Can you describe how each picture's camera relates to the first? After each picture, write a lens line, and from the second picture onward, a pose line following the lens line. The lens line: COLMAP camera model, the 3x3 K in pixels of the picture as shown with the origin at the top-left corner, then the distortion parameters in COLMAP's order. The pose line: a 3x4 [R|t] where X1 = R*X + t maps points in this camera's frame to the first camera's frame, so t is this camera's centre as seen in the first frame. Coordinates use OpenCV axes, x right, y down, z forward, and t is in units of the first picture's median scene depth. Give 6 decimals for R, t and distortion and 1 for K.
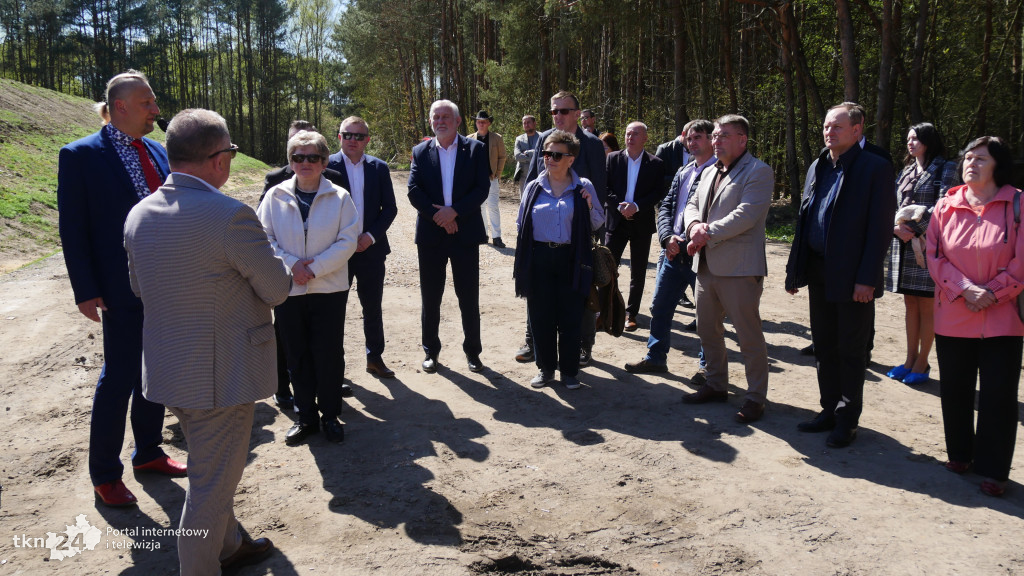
lens RADIAL K [[882.3, 0, 514.7], [0, 882.3, 294.4], [0, 0, 1]] dist [-0.060039, 0.023301]
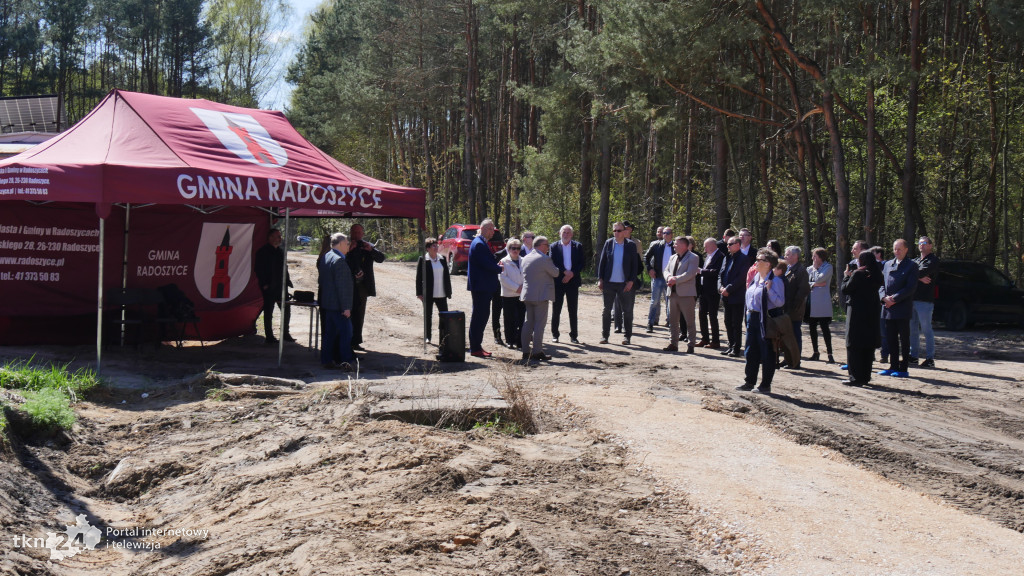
lens RADIAL K [[2397.9, 0, 512.0], [0, 2397.9, 288.0], [0, 0, 1]] dist [-0.000214, 0.094566]
pose [[0.999395, 0.018865, 0.029230, -0.286314], [-0.014715, 0.990572, -0.136202, 0.572489], [-0.031523, 0.135690, 0.990250, -3.706245]]
